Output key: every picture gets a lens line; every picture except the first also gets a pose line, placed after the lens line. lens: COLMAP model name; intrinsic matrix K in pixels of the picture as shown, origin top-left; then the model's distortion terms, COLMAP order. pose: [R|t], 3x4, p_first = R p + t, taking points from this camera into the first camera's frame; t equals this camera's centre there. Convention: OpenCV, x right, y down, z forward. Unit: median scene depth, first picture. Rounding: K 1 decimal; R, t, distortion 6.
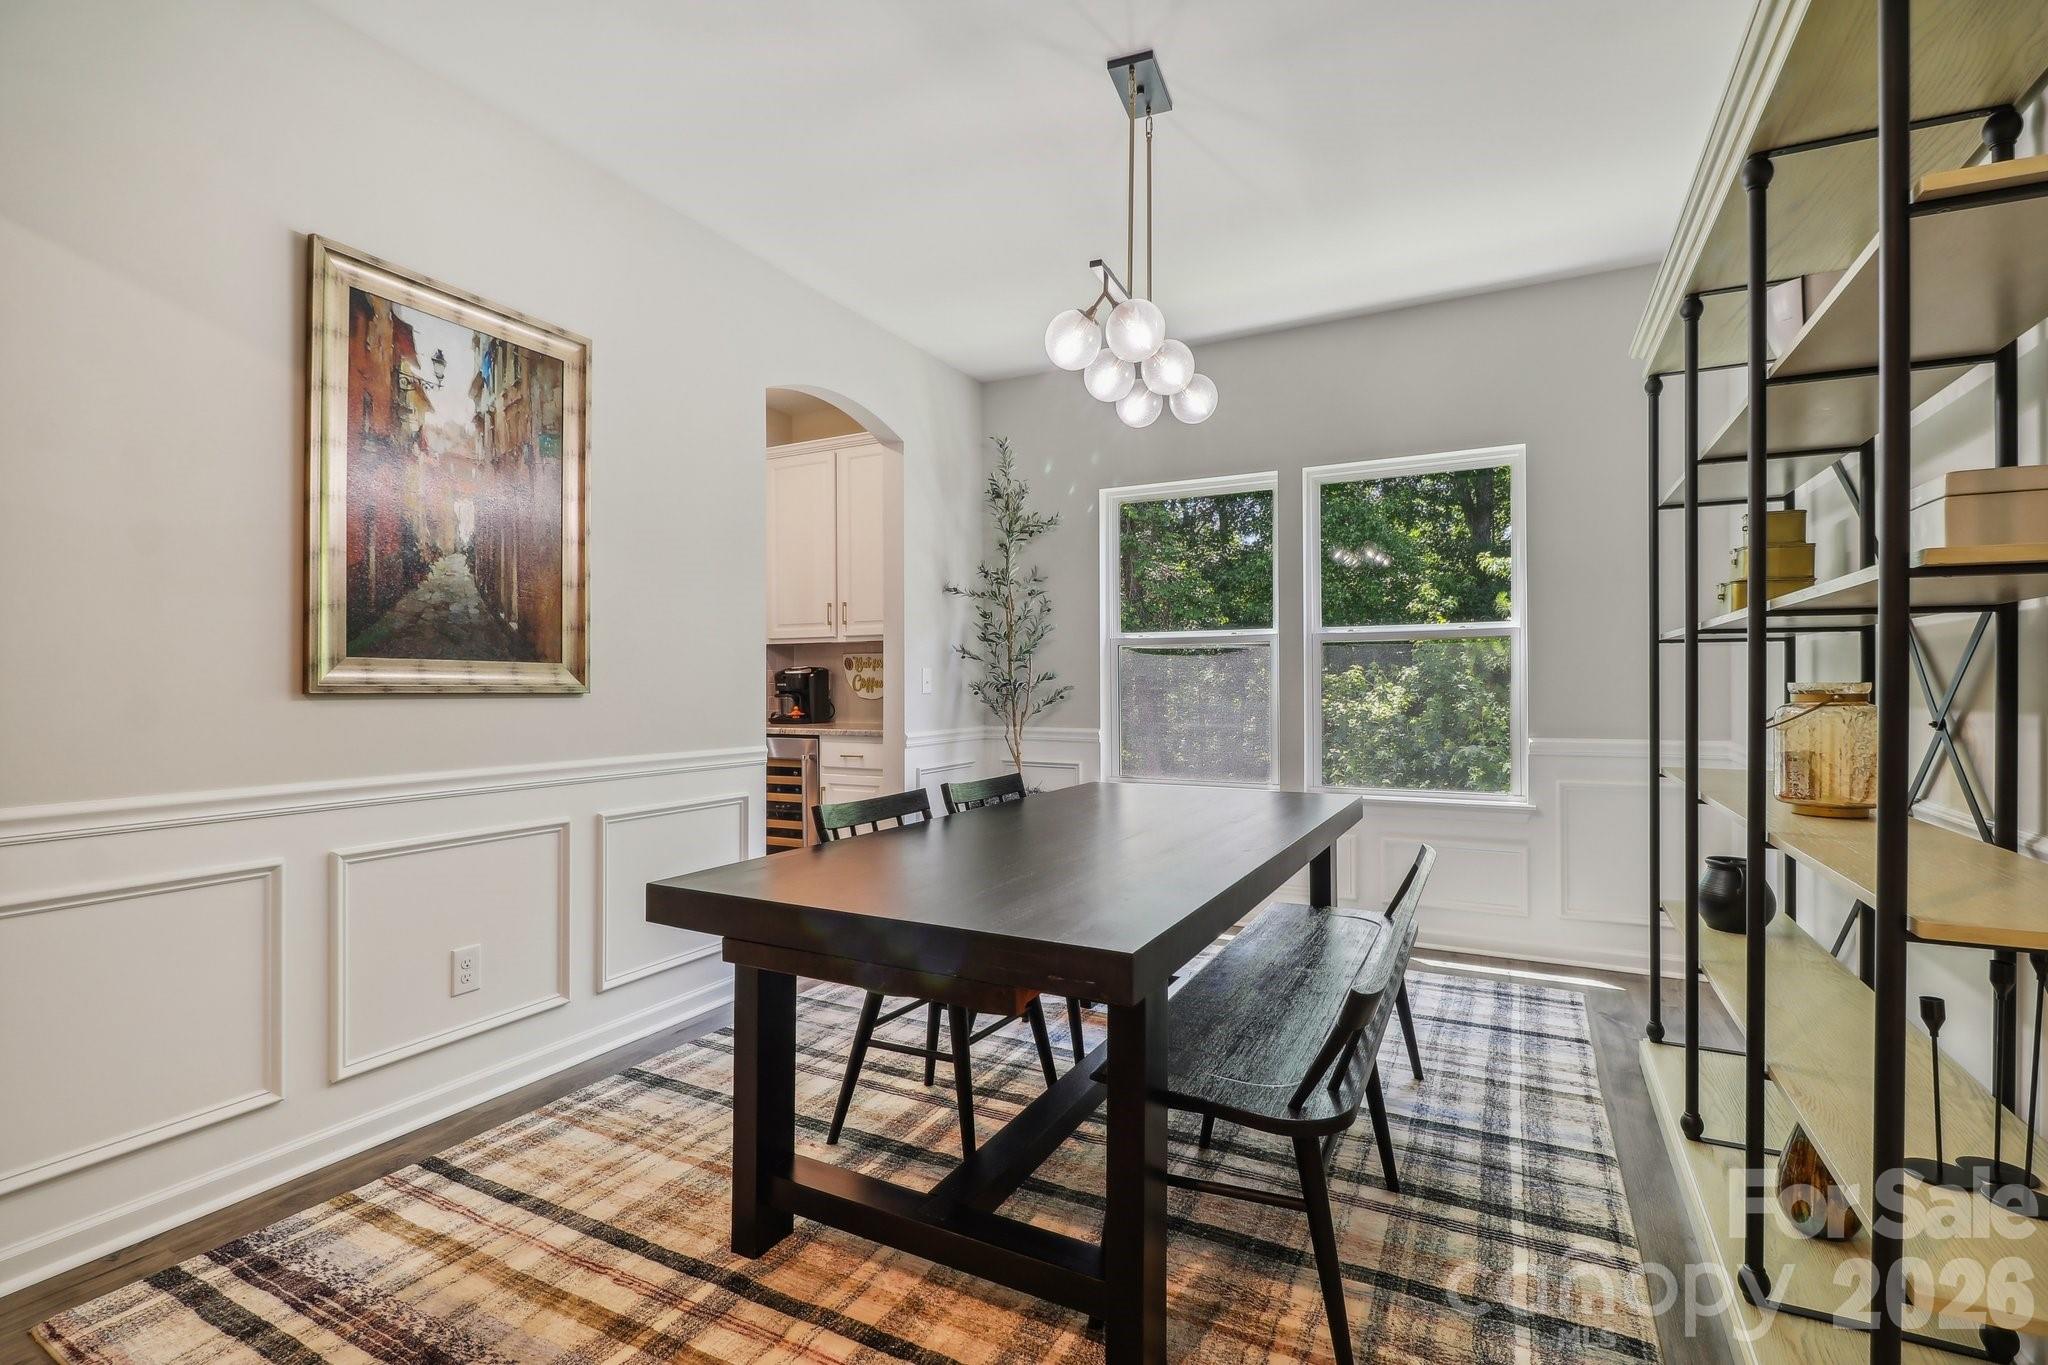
lens RADIAL K [[955.7, 0, 1028.3], [0, 955.7, 668.2], [0, 0, 1]] dist [0.013479, -0.013463]
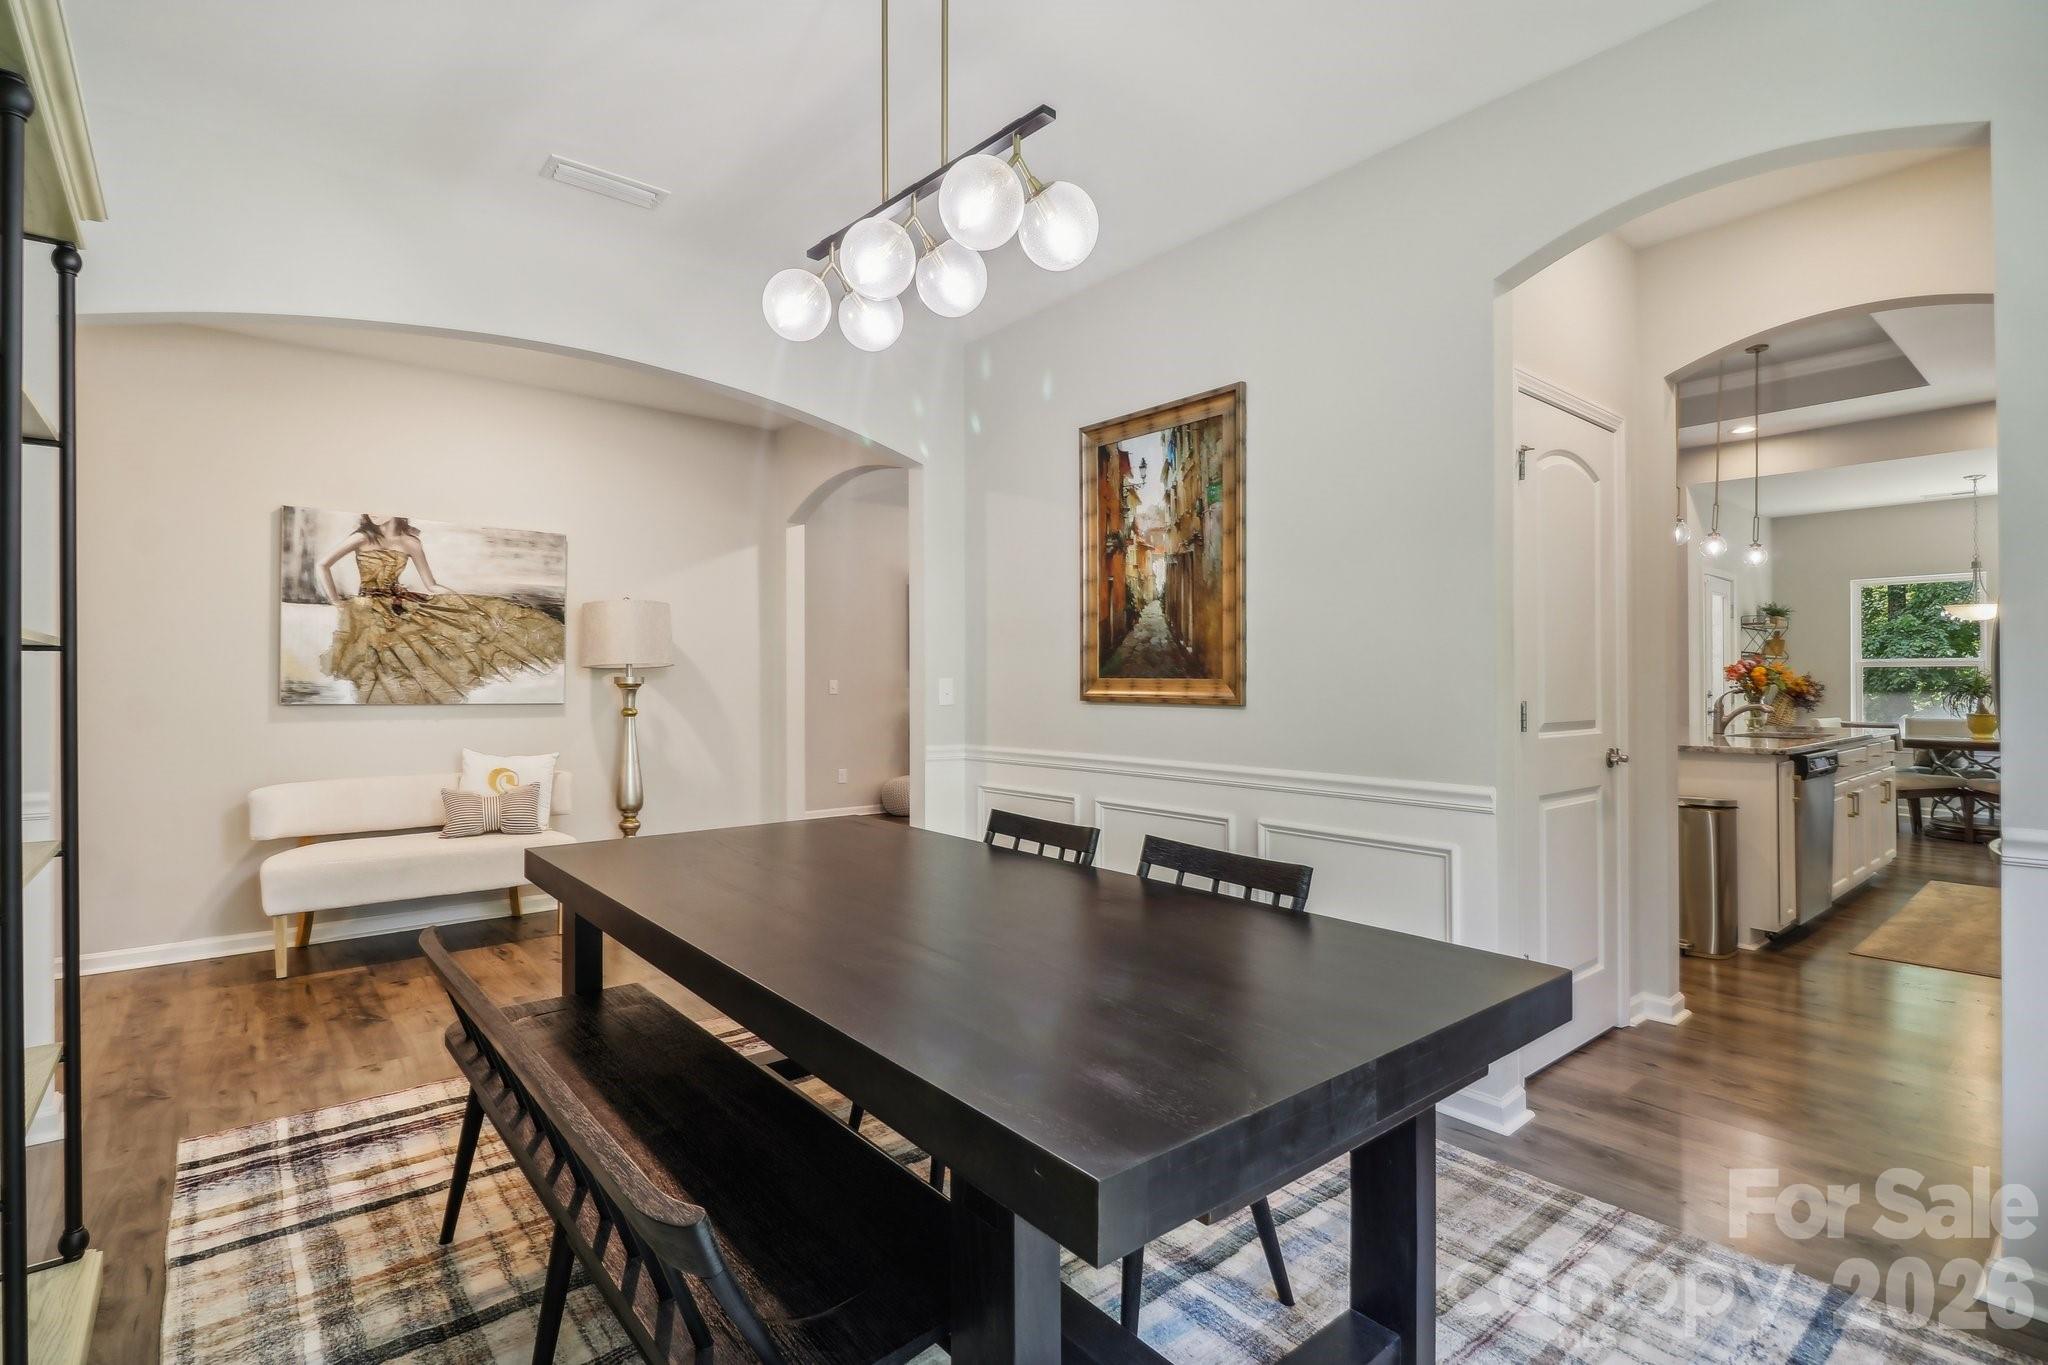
lens RADIAL K [[955.7, 0, 1025.1], [0, 955.7, 683.3], [0, 0, 1]] dist [0.013479, -0.013463]
pose [[-0.389894, -0.000803, -0.920859, 0.705712], [0.011170, 0.999922, -0.005602, 0.003853], [0.920792, -0.012470, -0.389854, 1.310967]]
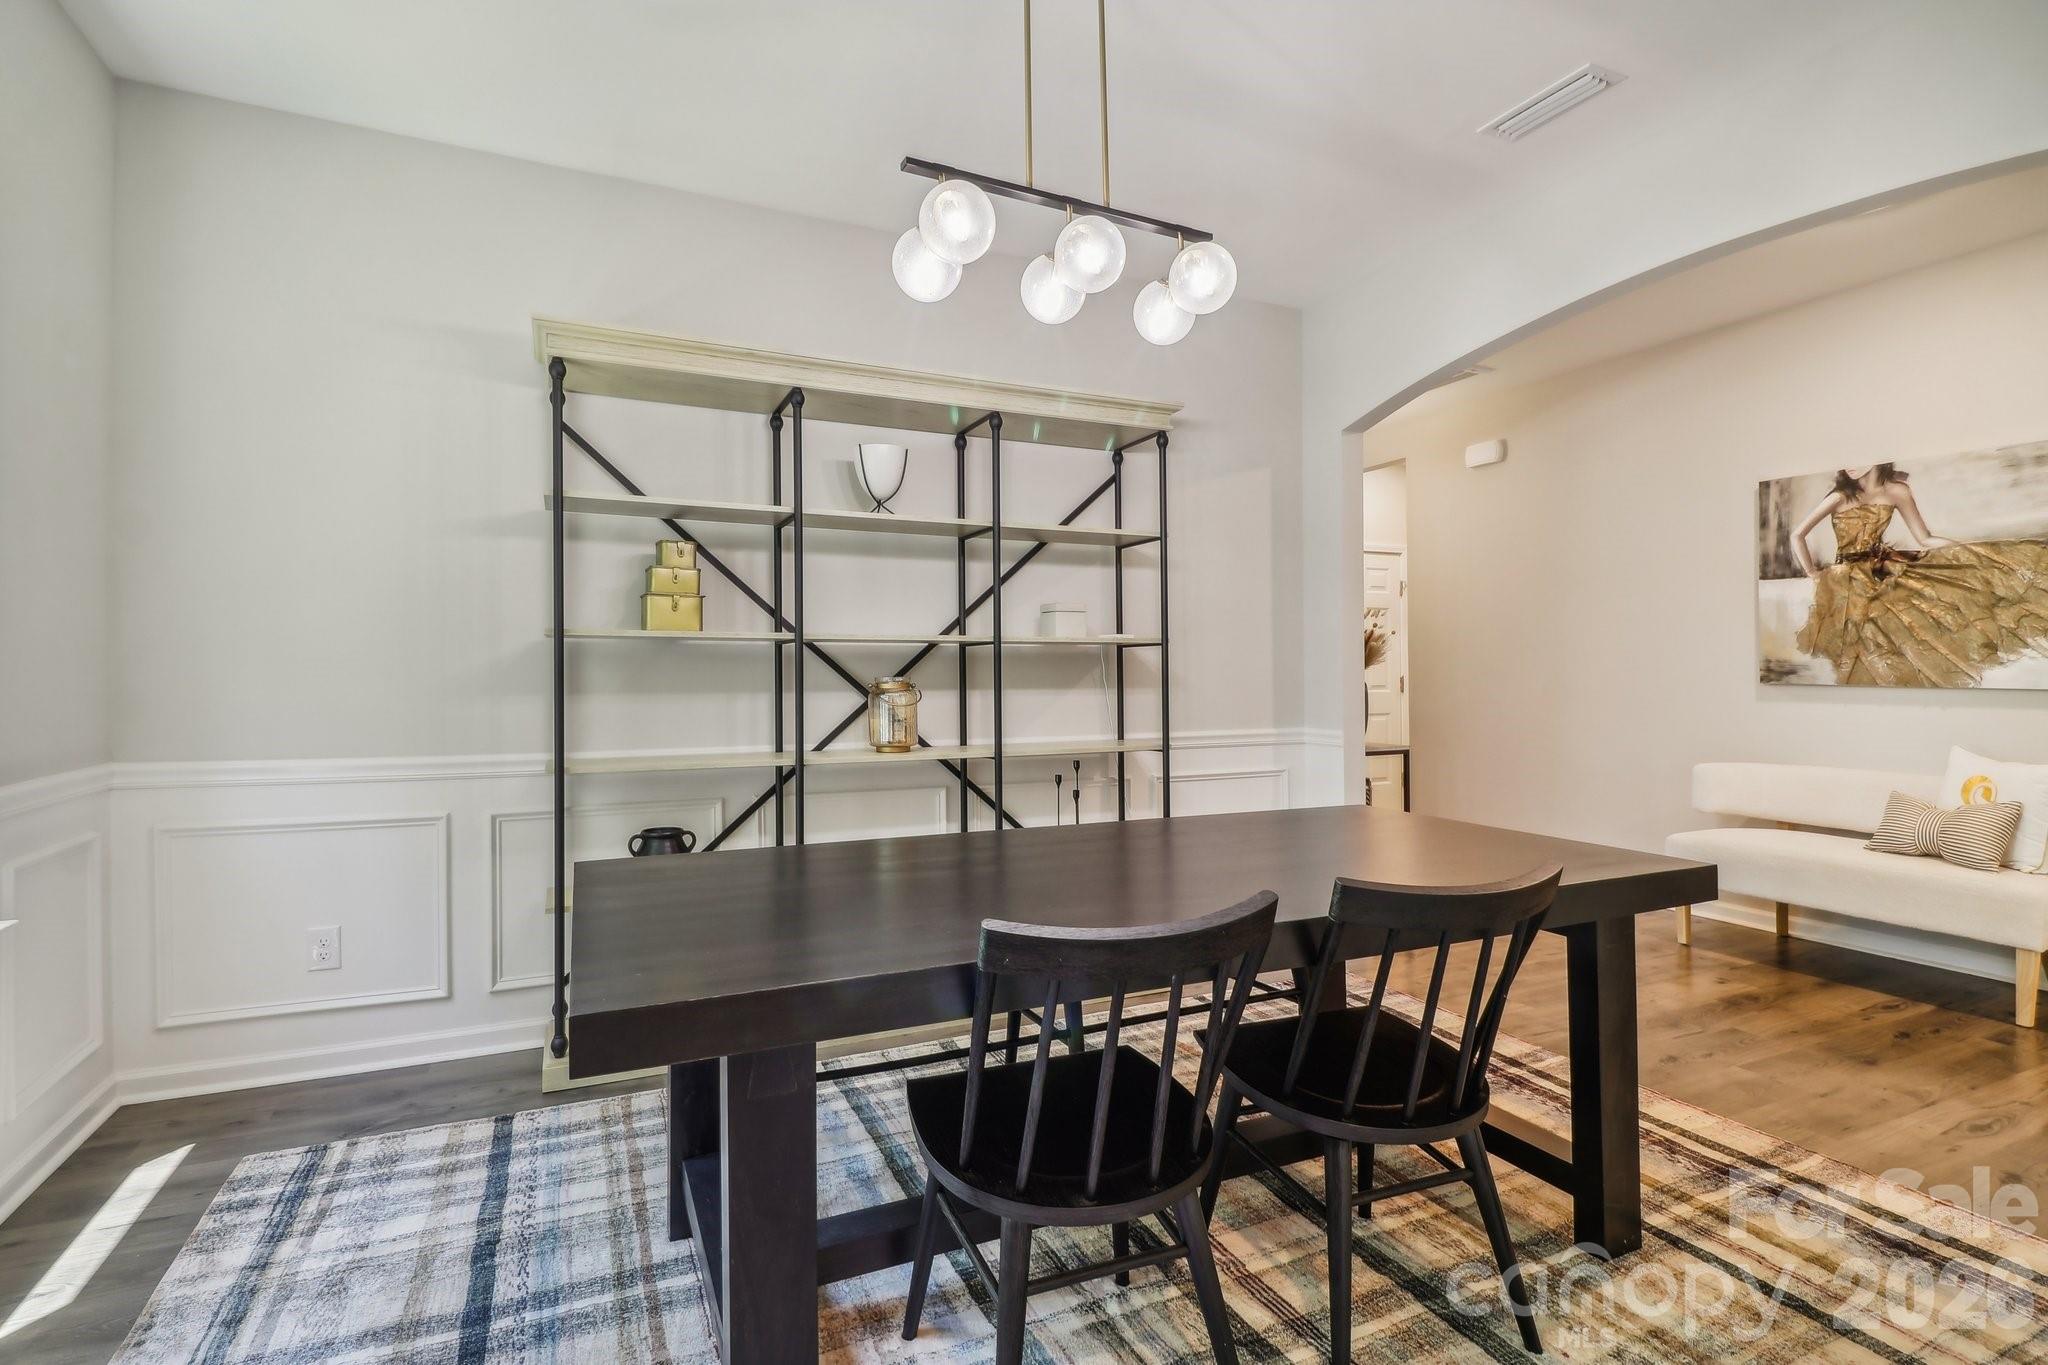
lens RADIAL K [[955.7, 0, 1014.0], [0, 955.7, 662.5], [0, 0, 1]] dist [0.013479, -0.013463]
pose [[-0.765417, -0.000573, 0.643535, -0.315132], [-0.008359, 0.999924, -0.009053, 0.006909], [-0.643481, -0.012309, -0.765363, 1.536649]]
